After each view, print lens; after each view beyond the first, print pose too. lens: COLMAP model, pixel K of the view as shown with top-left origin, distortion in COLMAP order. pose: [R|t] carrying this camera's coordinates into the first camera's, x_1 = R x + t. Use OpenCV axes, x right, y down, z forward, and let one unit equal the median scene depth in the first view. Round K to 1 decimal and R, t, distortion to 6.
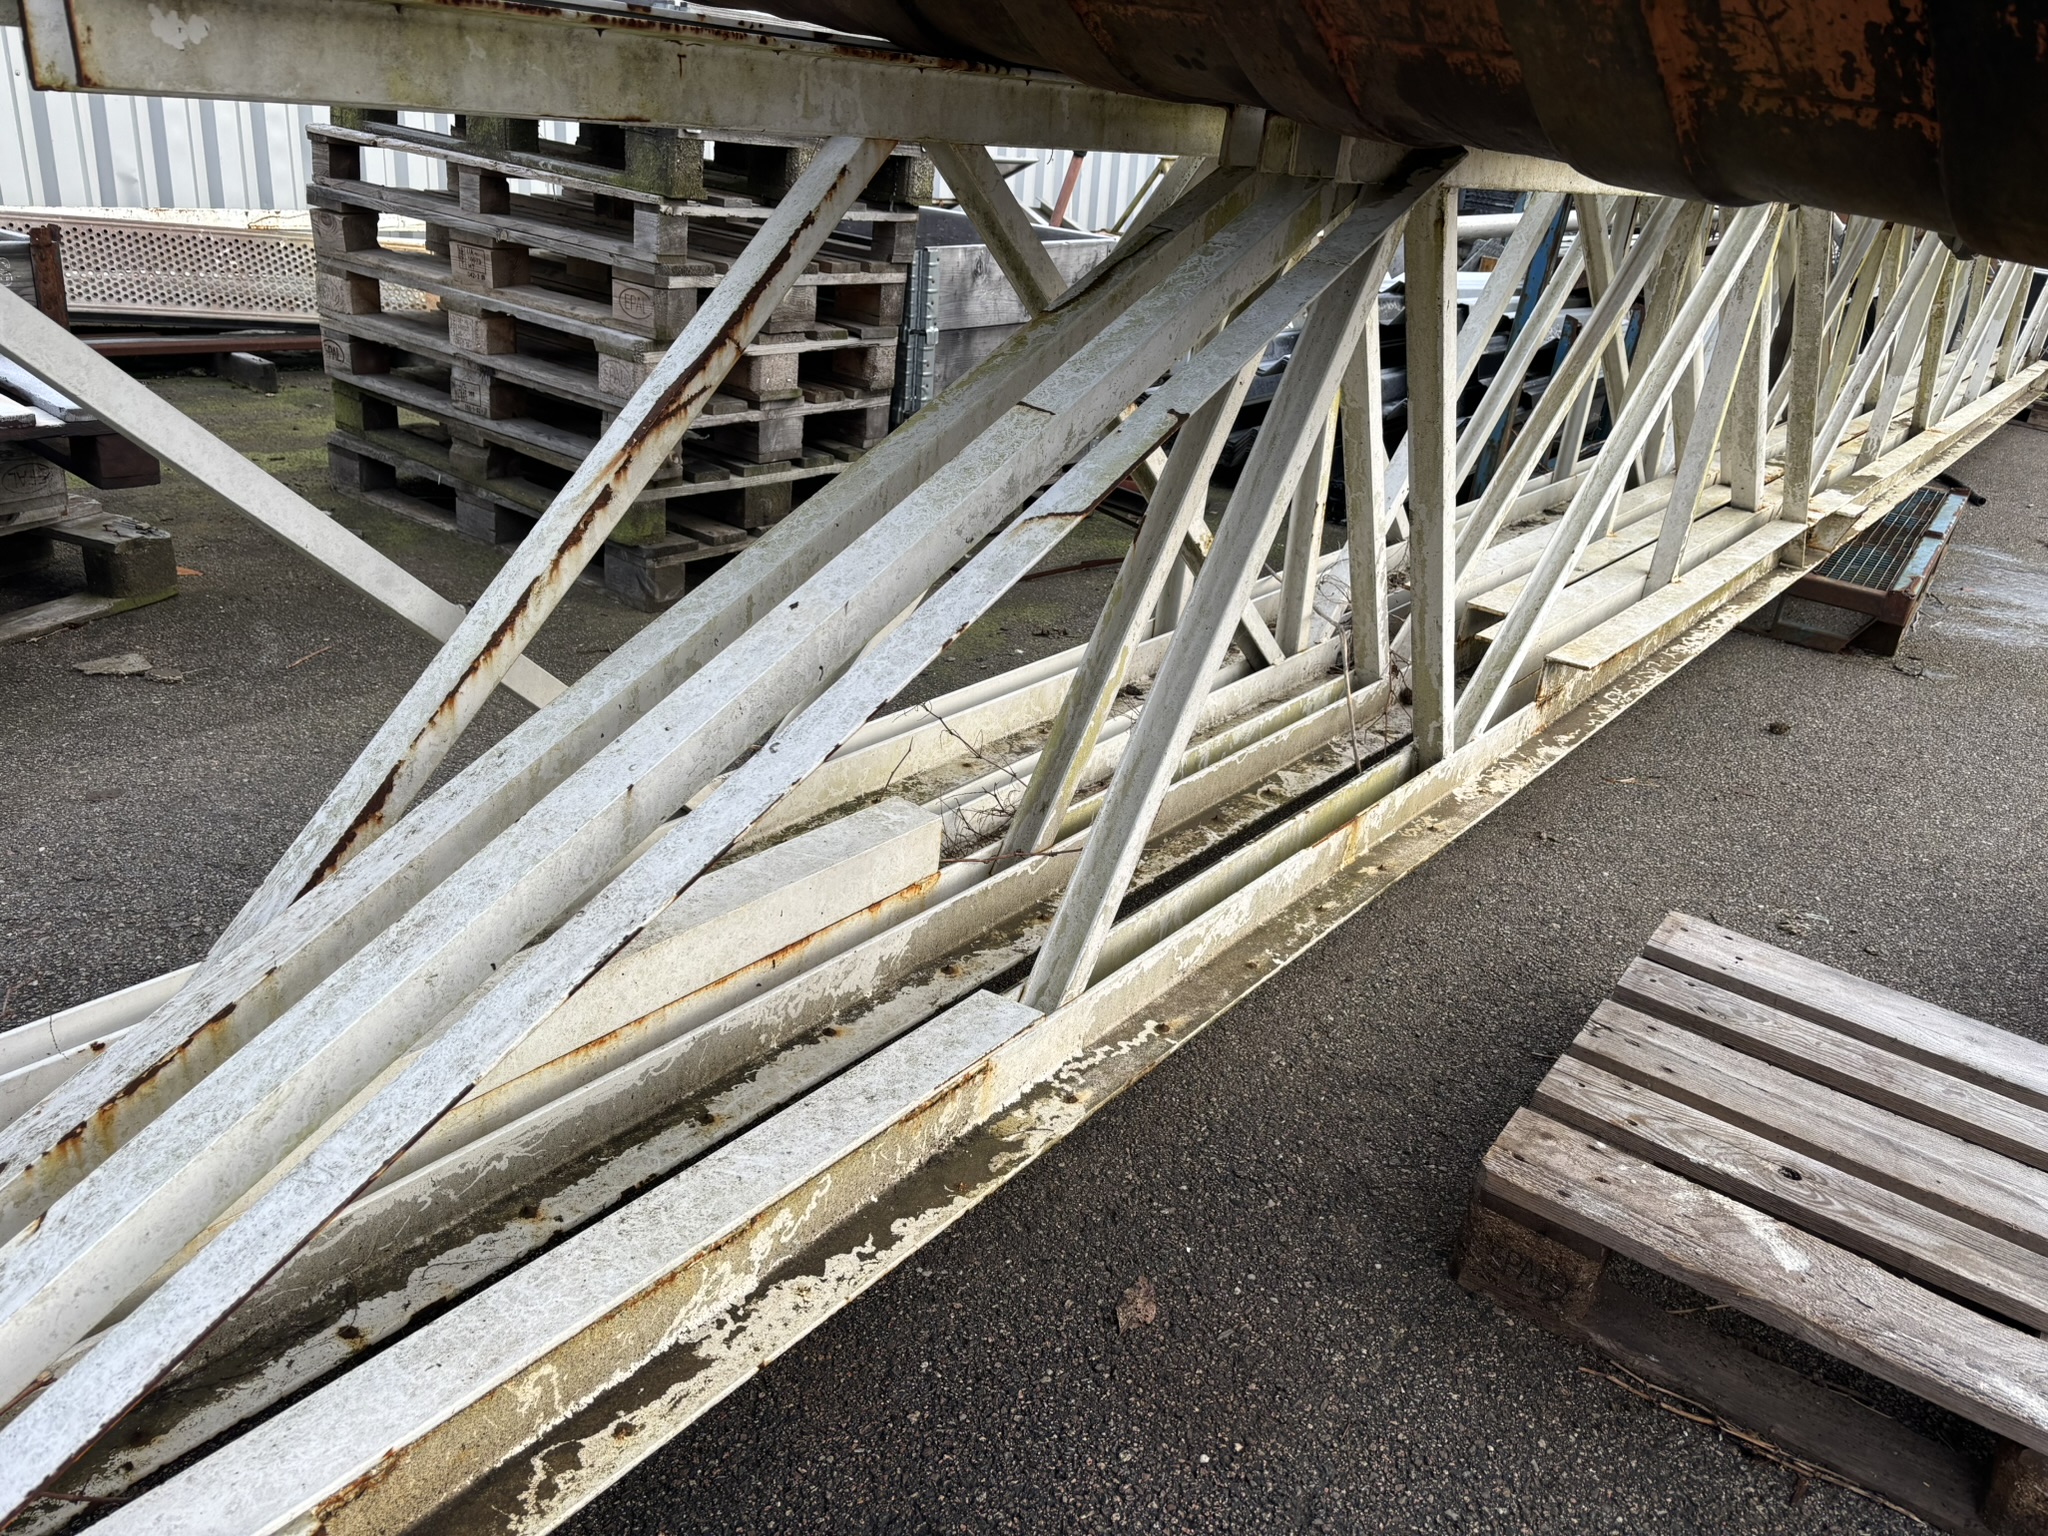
lens RADIAL K [[1543.3, 0, 1038.0], [0, 1543.3, 771.9], [0, 0, 1]] dist [0.048366, -0.049549]
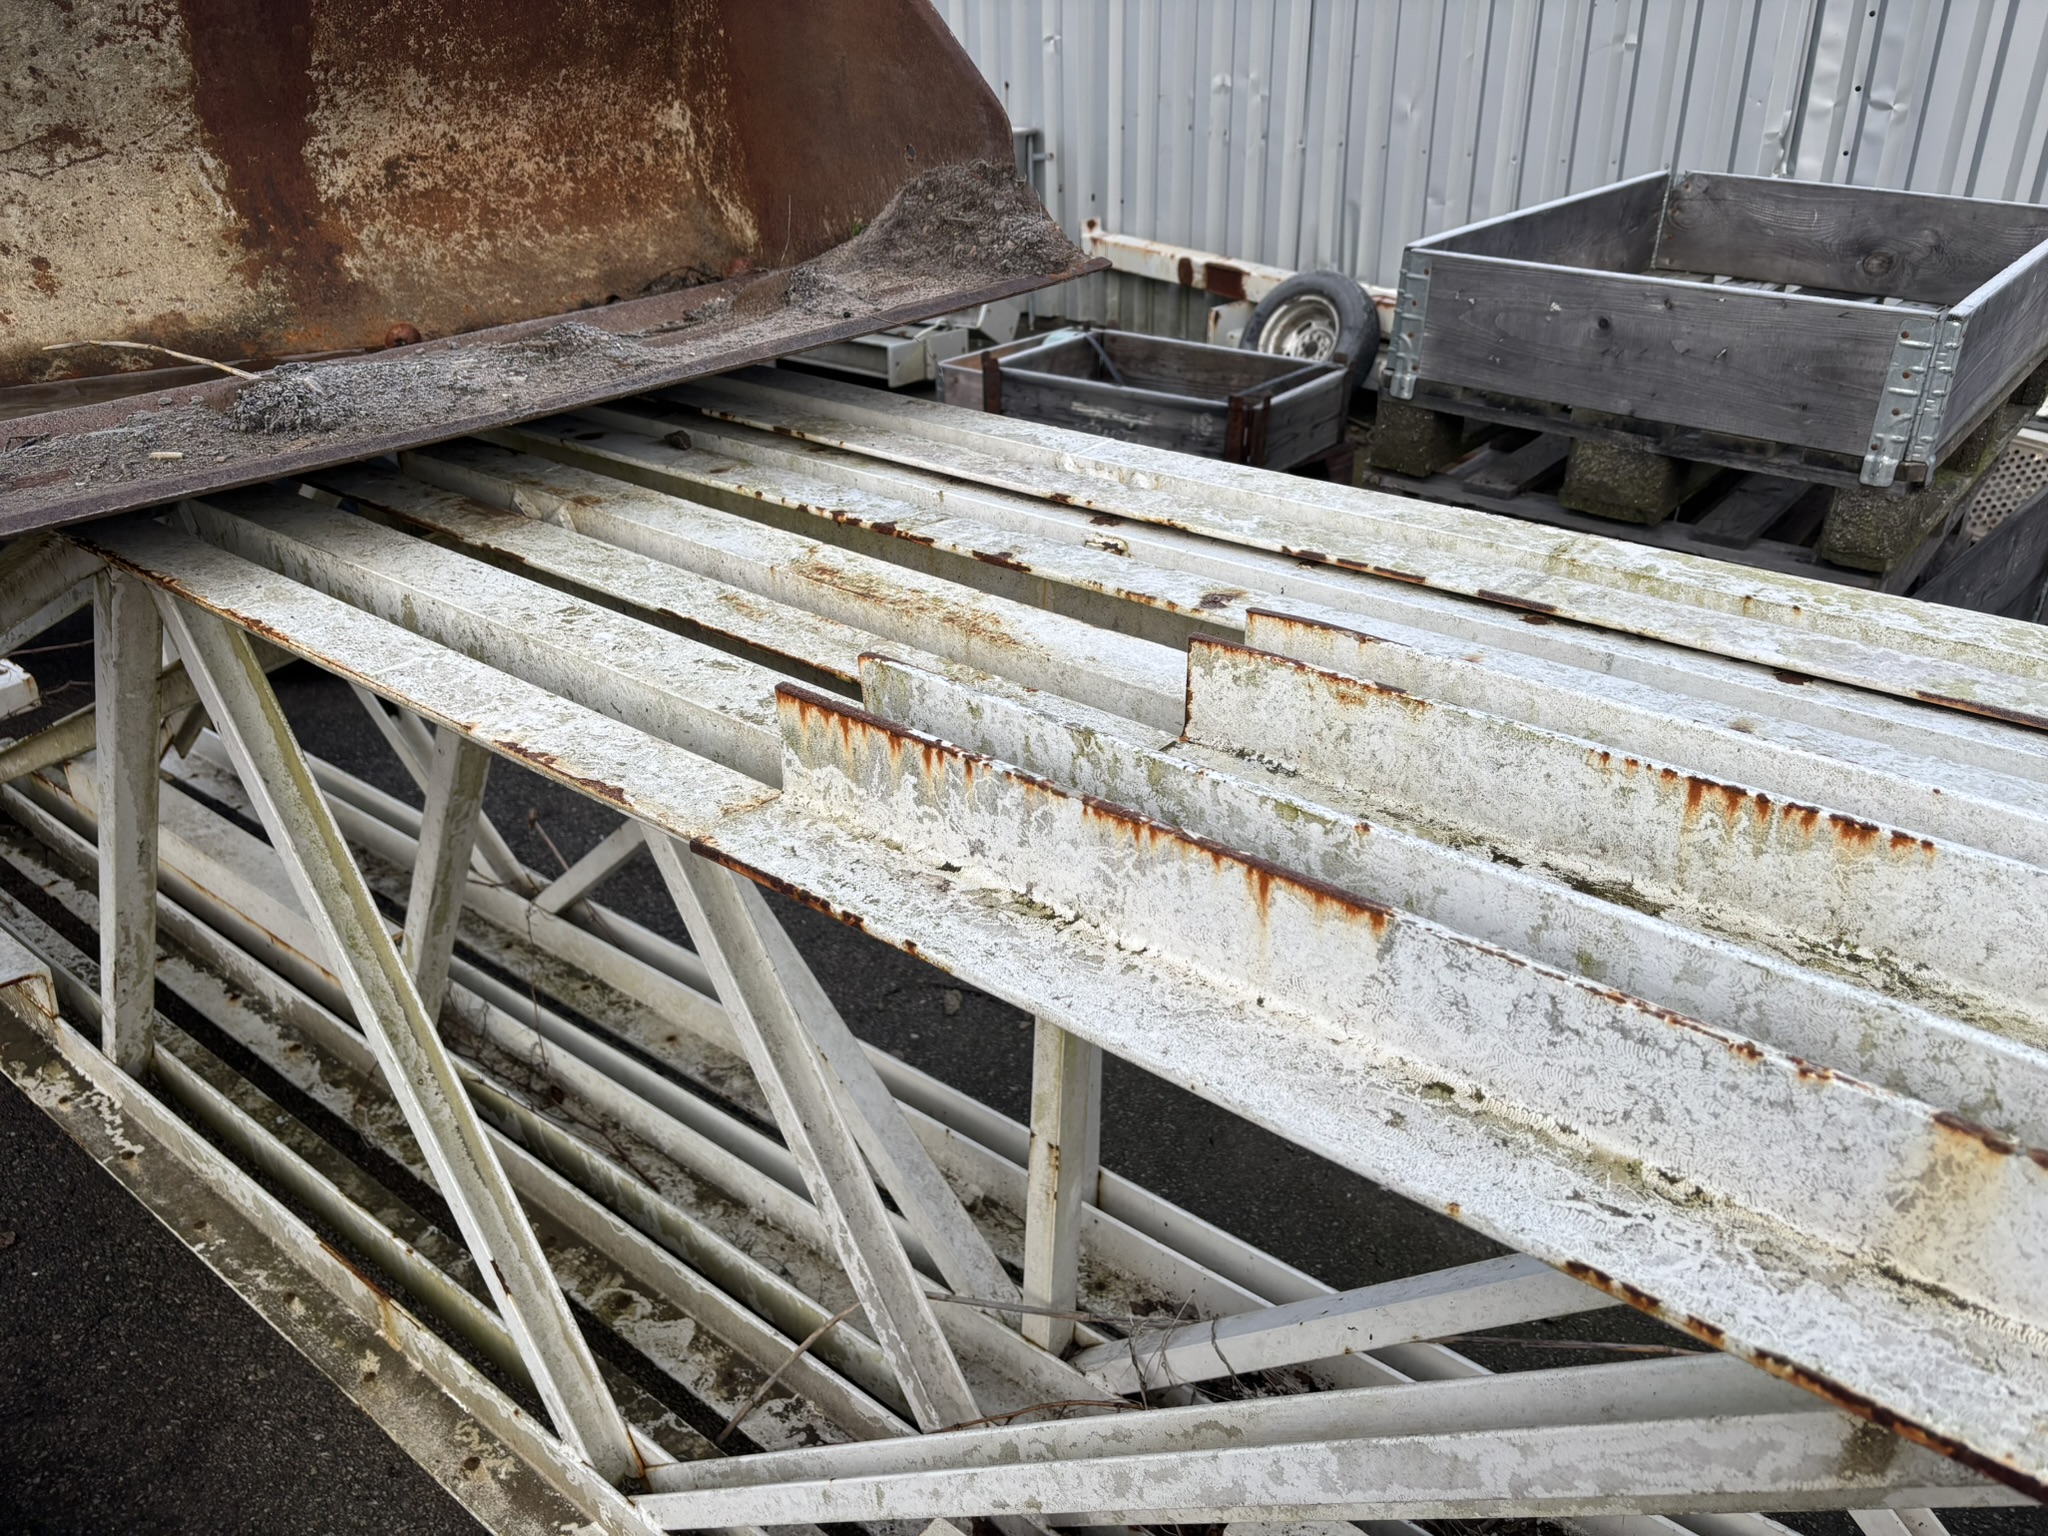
lens RADIAL K [[1543.3, 0, 1017.3], [0, 1543.3, 759.2], [0, 0, 1]] dist [0.048366, -0.049549]
pose [[-0.036102, 0.349714, -0.936161, 1.145442], [-0.405154, 0.851210, 0.333604, -0.818400], [0.913536, 0.391333, 0.110957, 1.481391]]
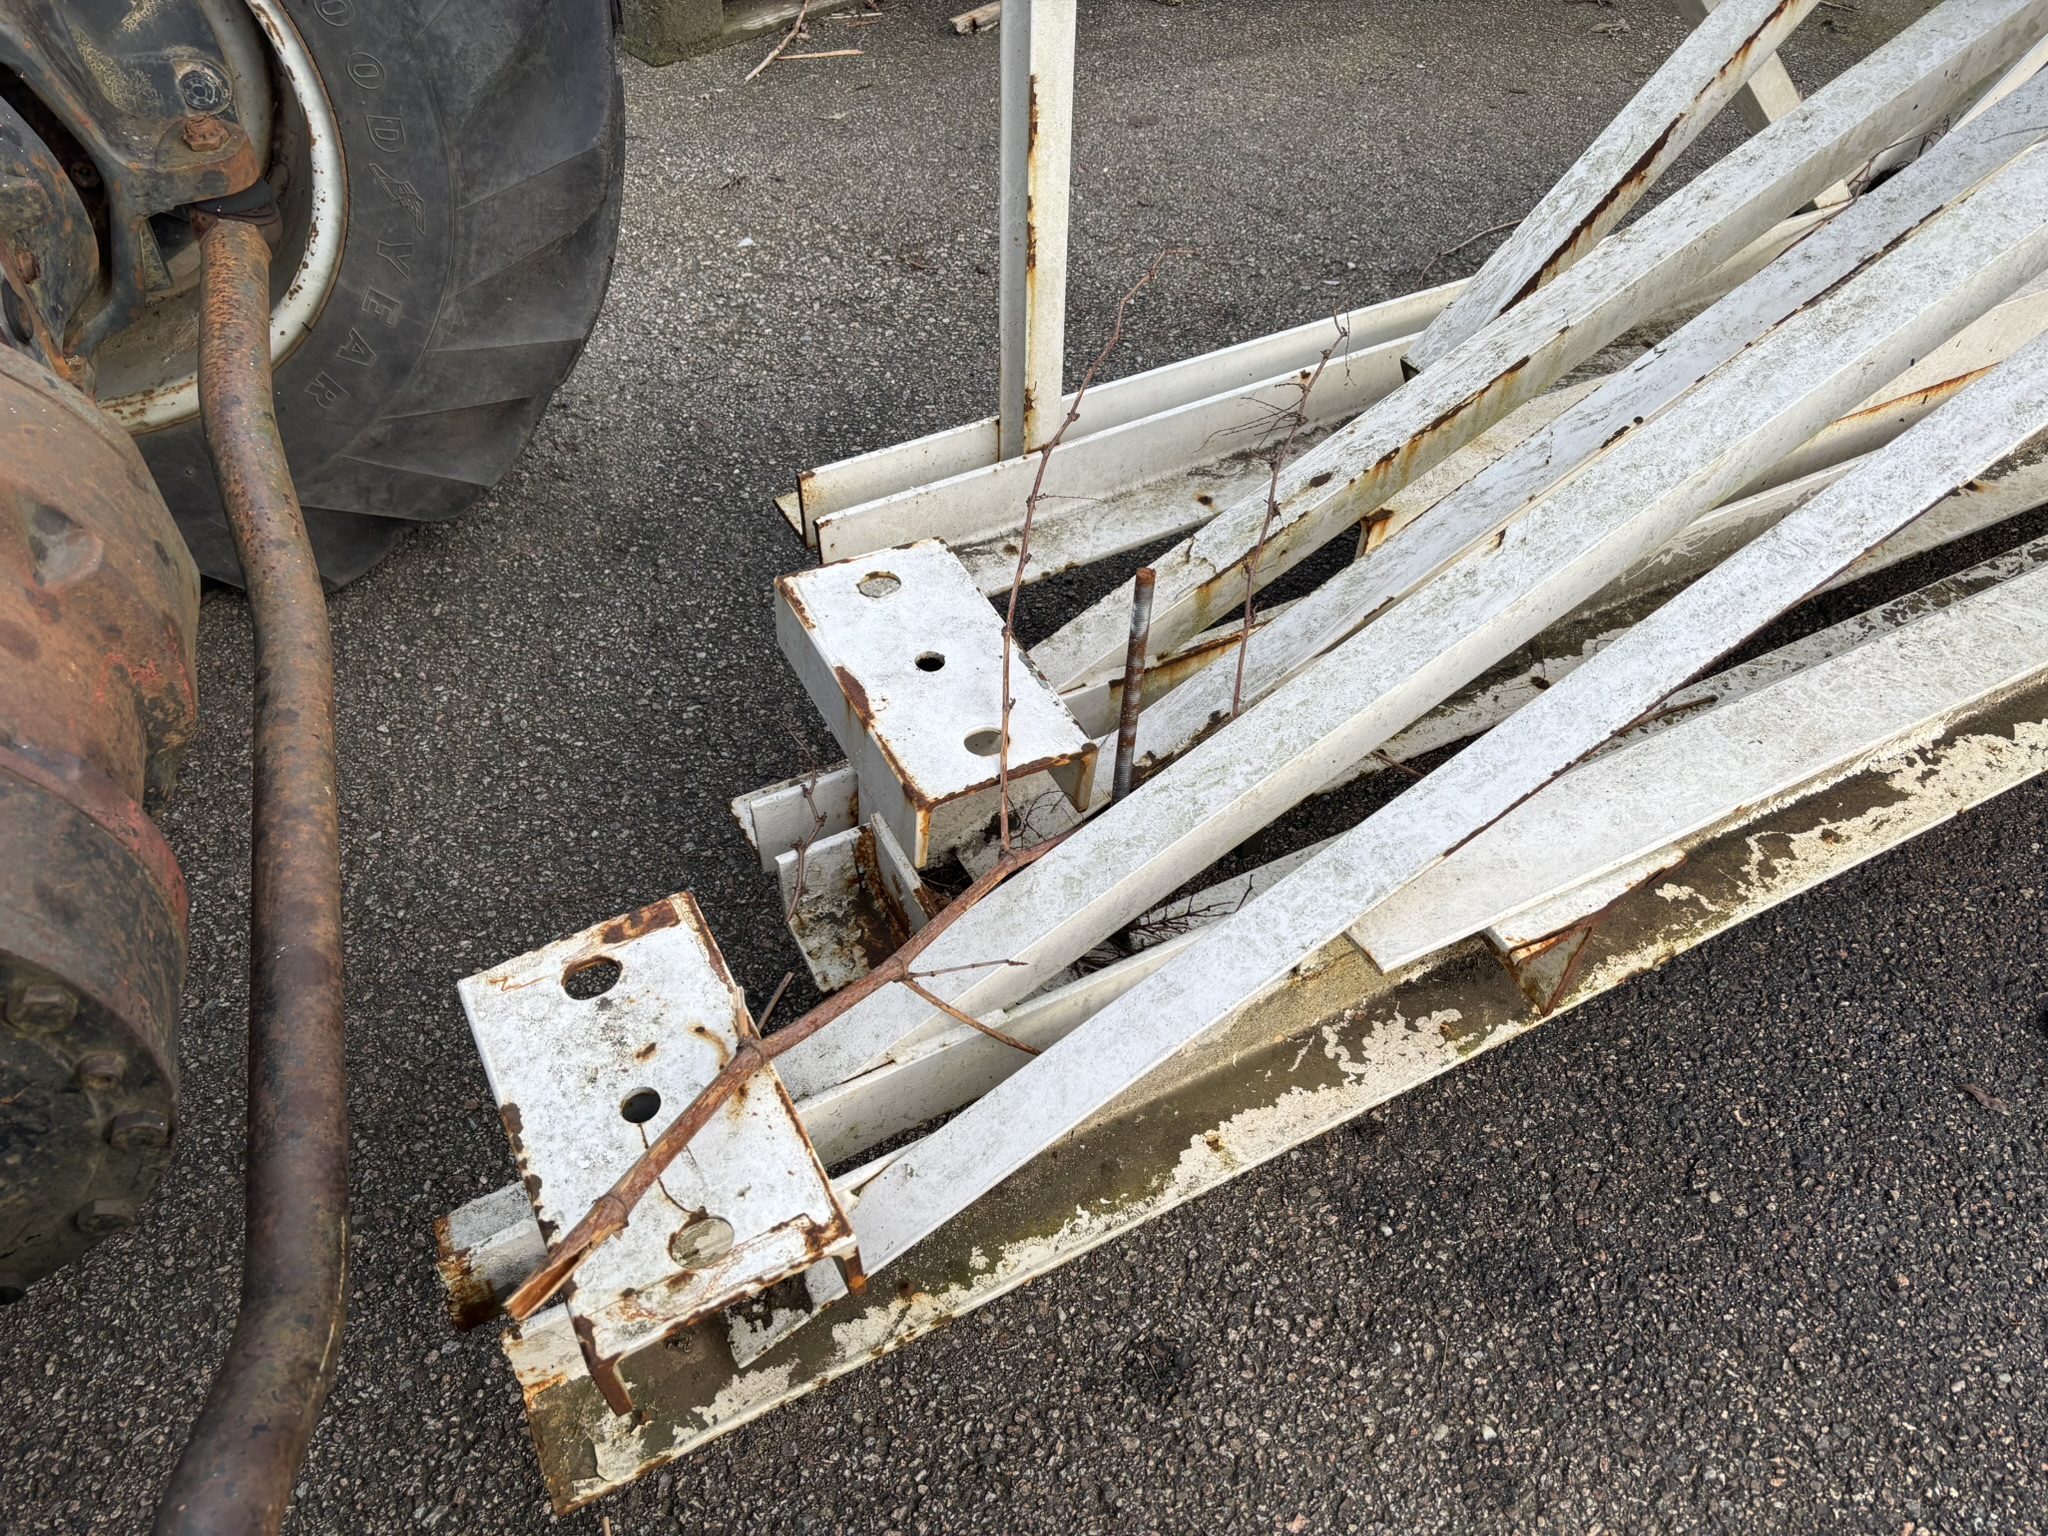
lens RADIAL K [[1543.3, 0, 1025.7], [0, 1543.3, 775.8], [0, 0, 1]] dist [0.048366, -0.049549]
pose [[0.905018, 0.252527, -0.342306, -0.294769], [-0.108566, 0.915191, 0.388123, 0.029984], [0.411287, -0.314096, 0.855679, -0.069682]]
